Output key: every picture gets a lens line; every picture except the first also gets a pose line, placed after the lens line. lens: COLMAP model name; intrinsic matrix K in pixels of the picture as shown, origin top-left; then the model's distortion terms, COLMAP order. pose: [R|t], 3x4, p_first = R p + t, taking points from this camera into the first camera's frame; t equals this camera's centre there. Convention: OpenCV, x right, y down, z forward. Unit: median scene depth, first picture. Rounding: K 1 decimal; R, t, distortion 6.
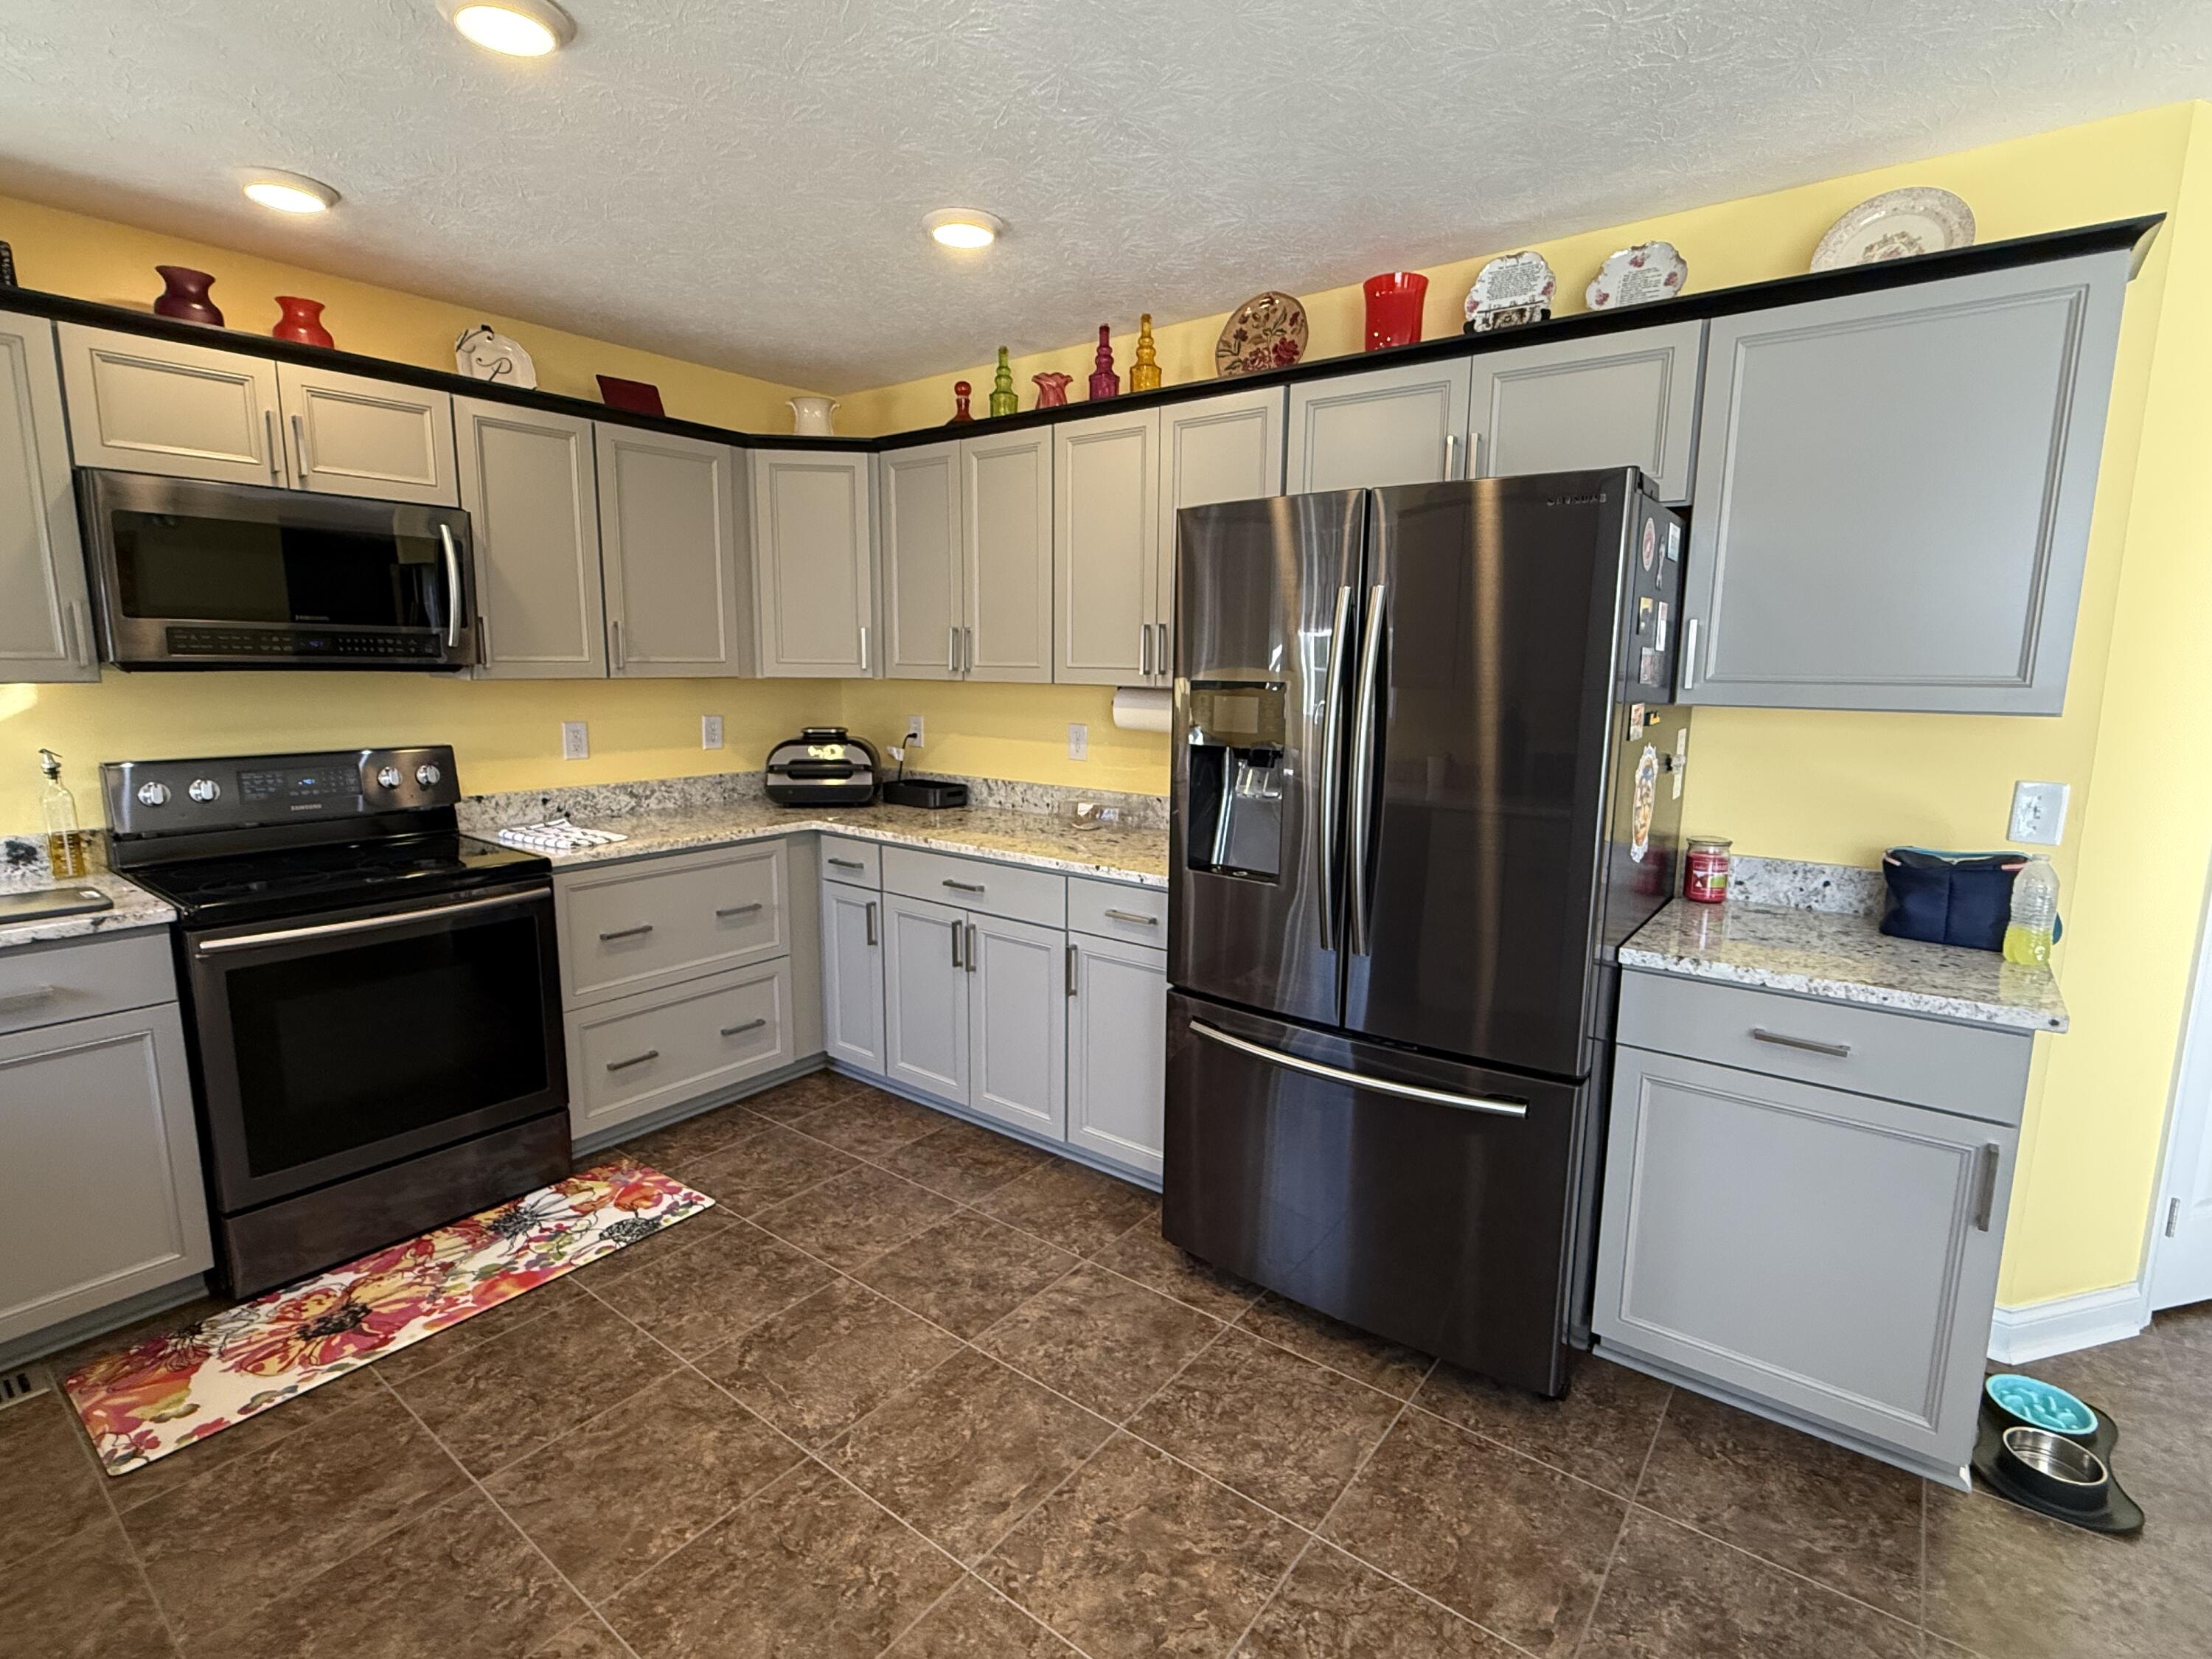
lens RADIAL K [[1062.1, 0, 1112.6], [0, 1062.1, 831.1], [0, 0, 1]] dist [-0.001512, -0.000069]
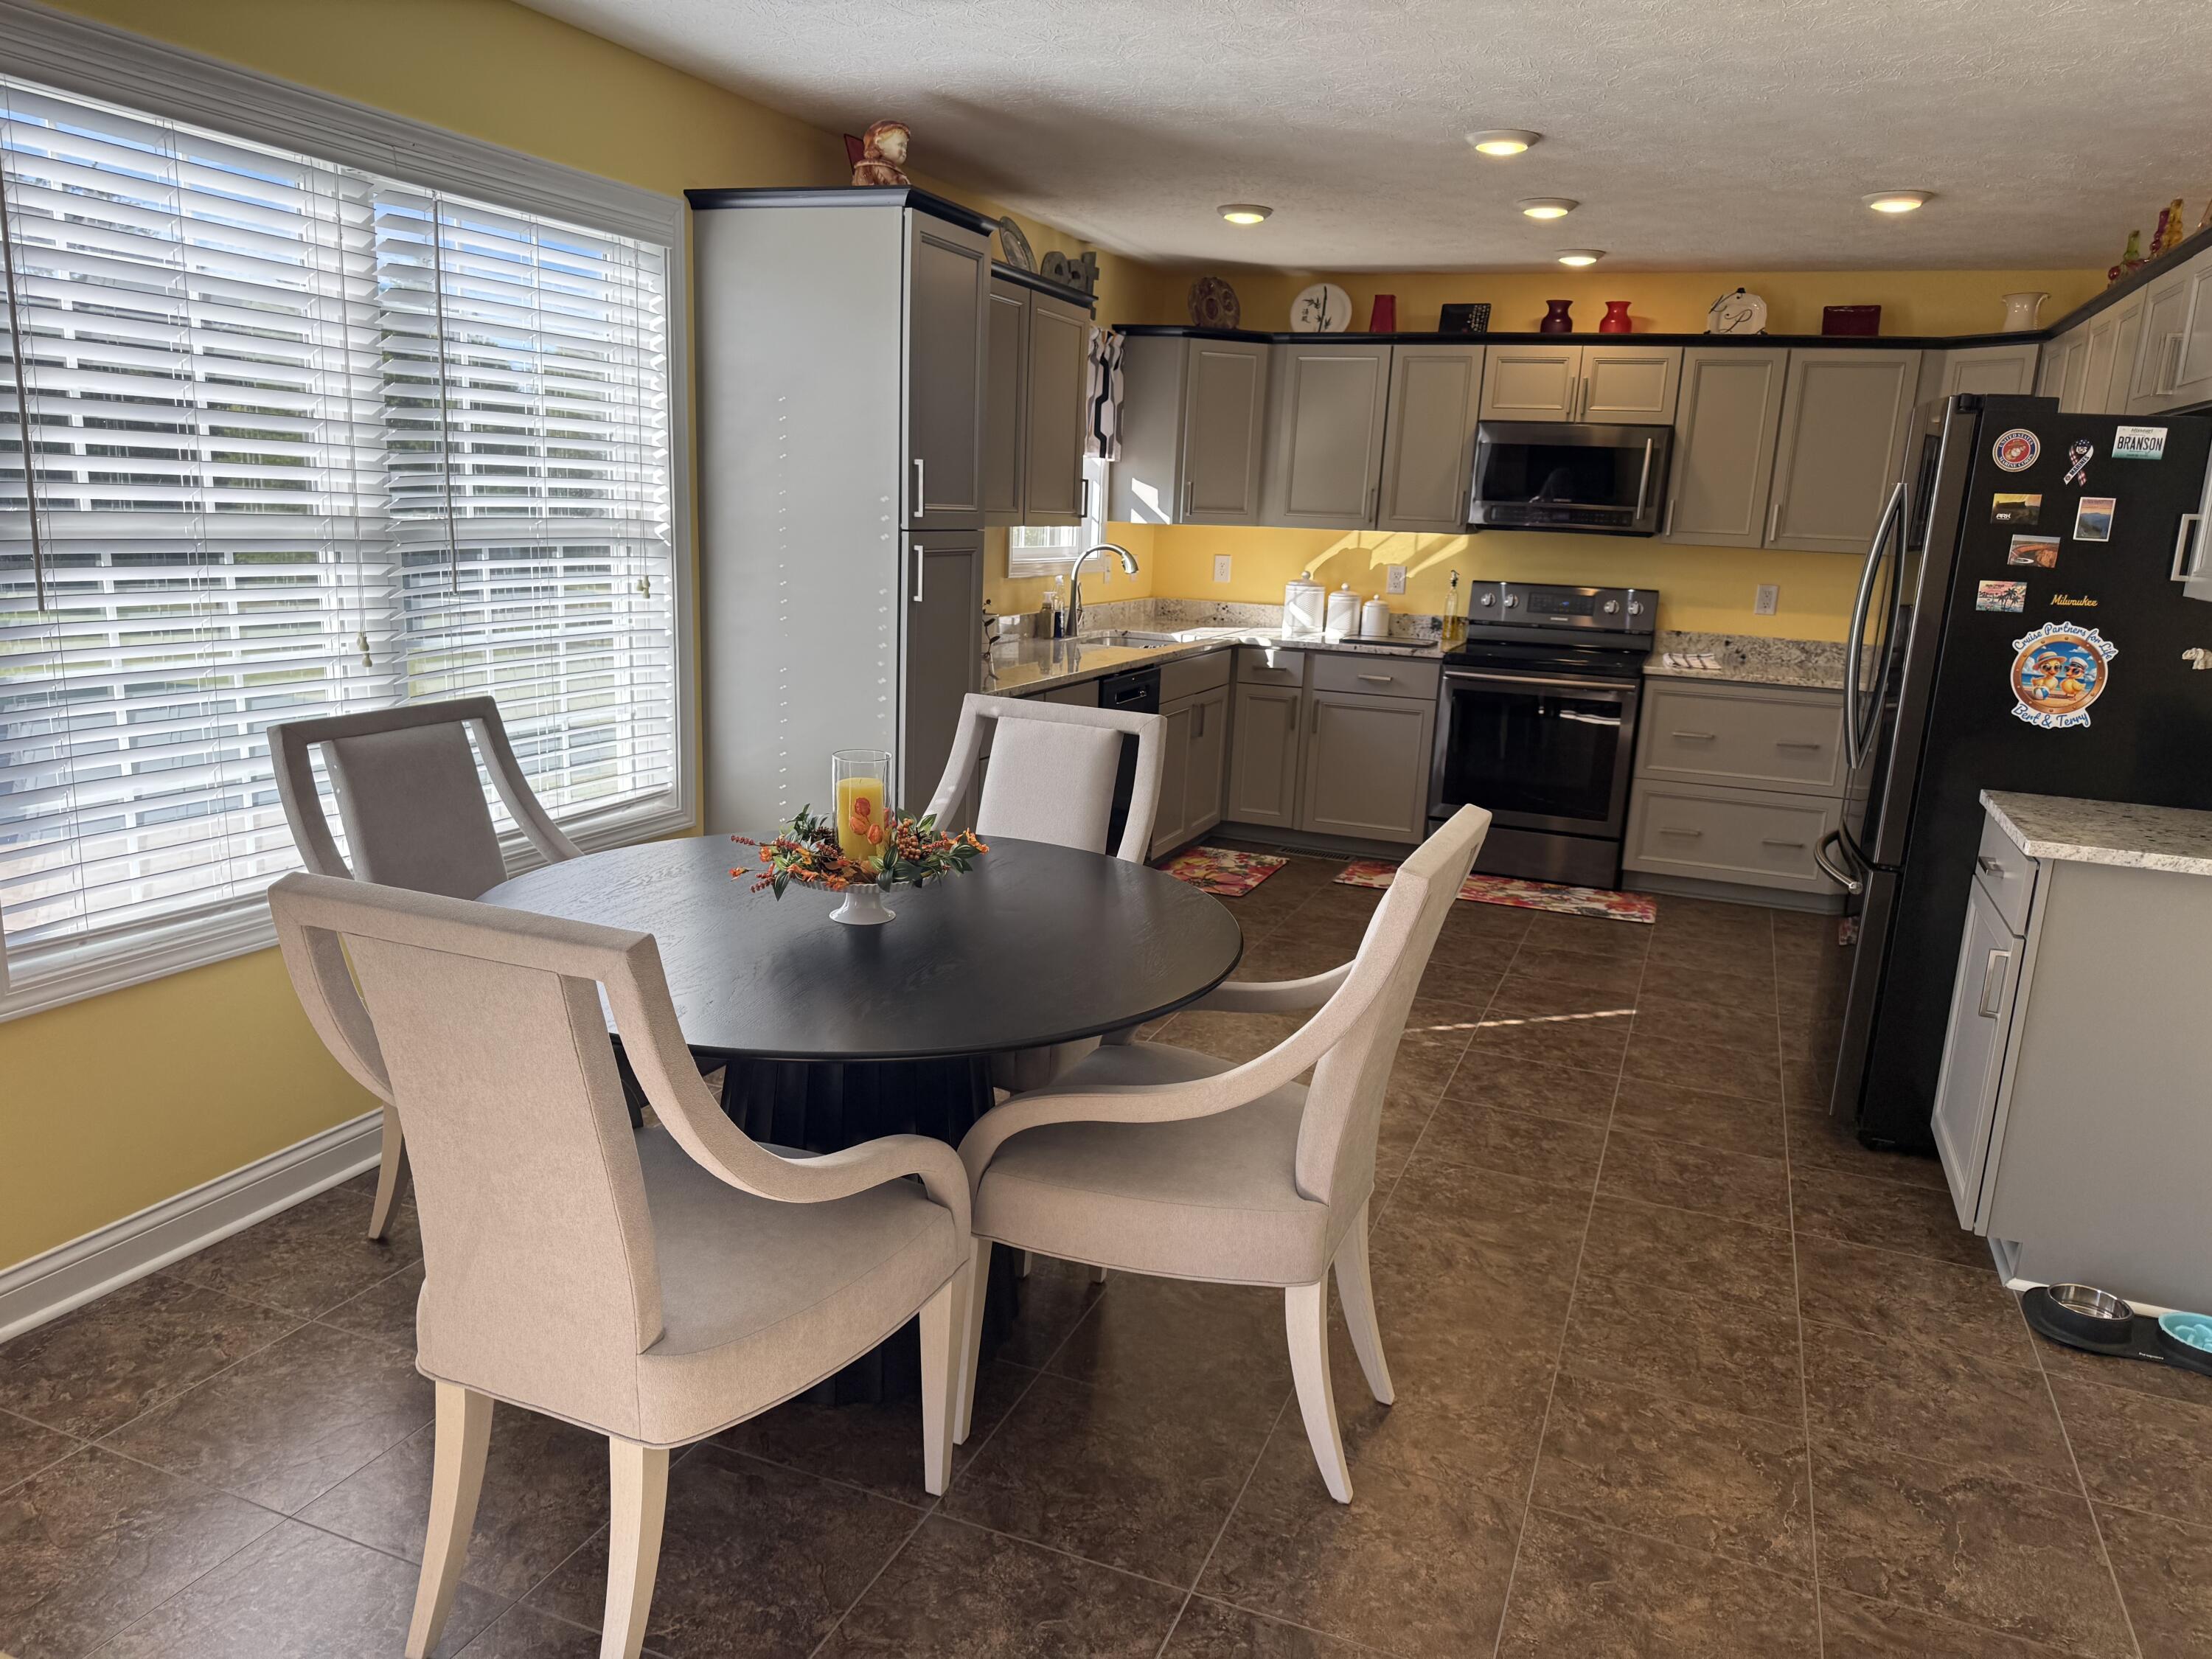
lens RADIAL K [[1549.2, 0, 1065.4], [0, 1549.2, 854.0], [0, 0, 1]] dist [0.041702, -0.030659]
pose [[0.245906, 0.219031, -0.944222, 1.511907], [-0.197072, 0.965086, 0.172547, 0.068143], [0.949049, 0.143649, 0.280485, -0.359029]]
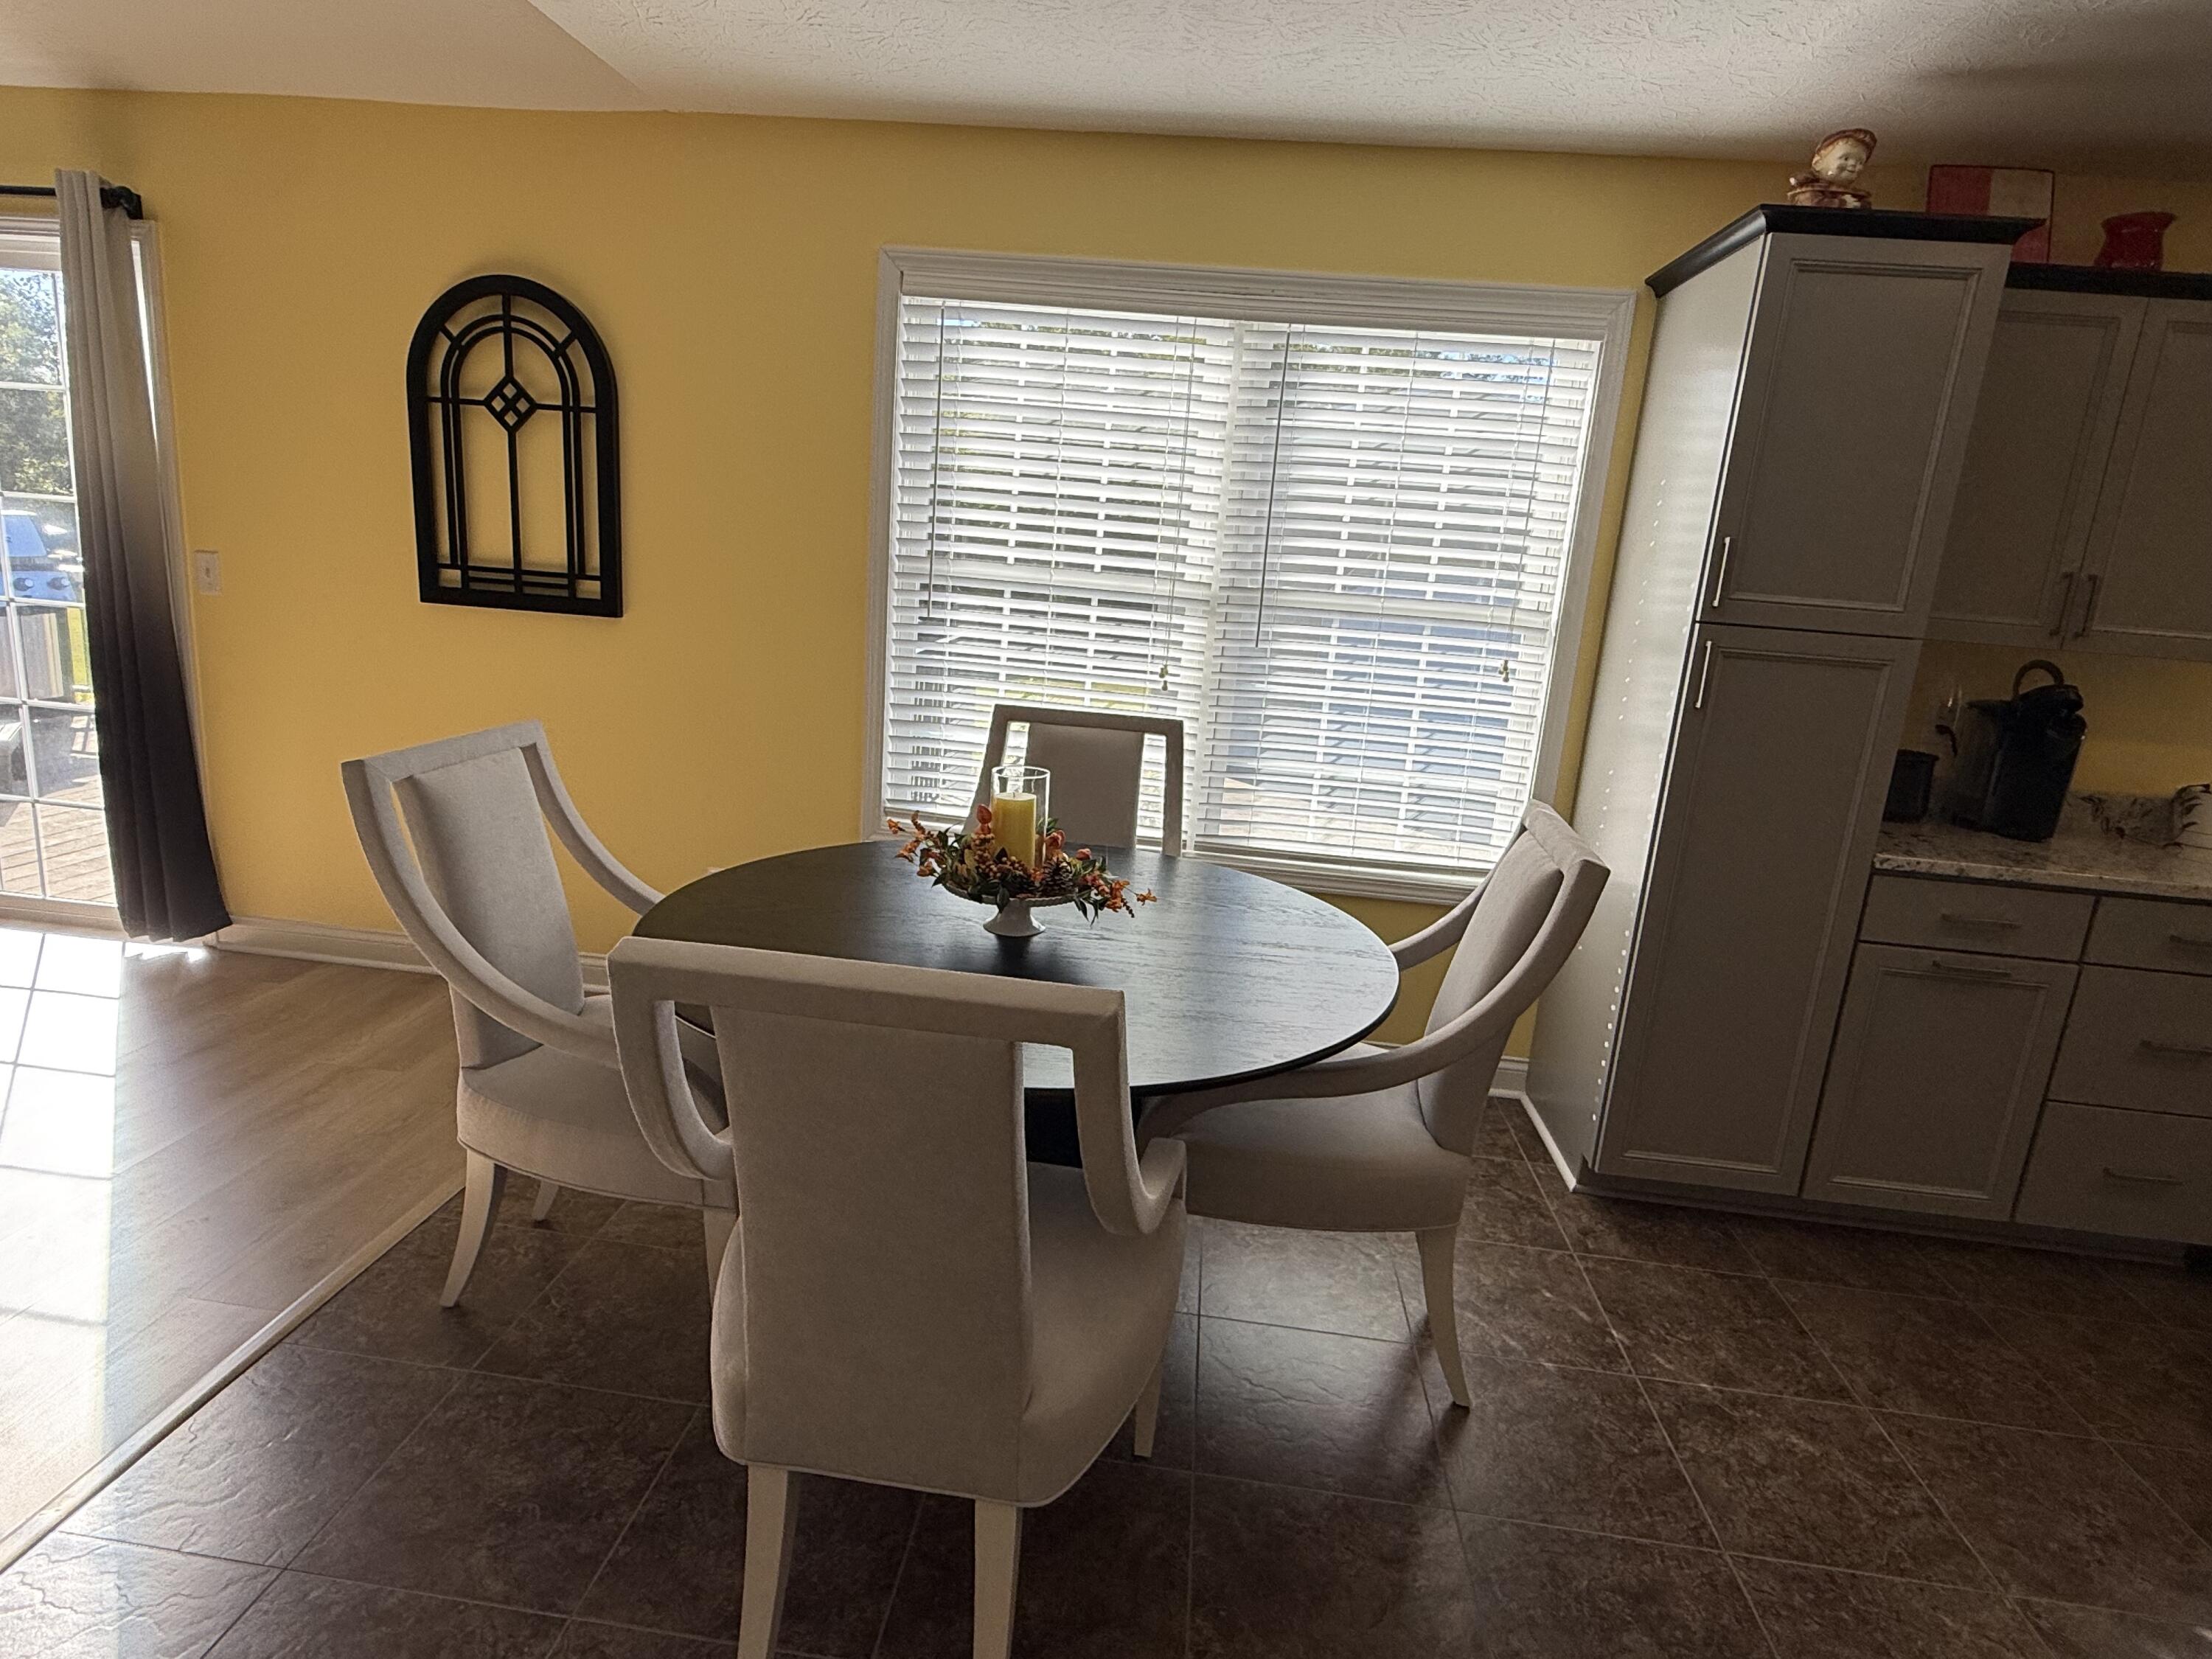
lens RADIAL K [[1192.6, 0, 1103.5], [0, 1192.6, 819.7], [0, 0, 1]] dist [0.003297, 0.000270]
pose [[-0.849046, 0.044865, -0.526411, 0.886900], [-0.168576, 0.921298, 0.350416, -0.060953], [0.500703, 0.386260, -0.774661, 0.461219]]
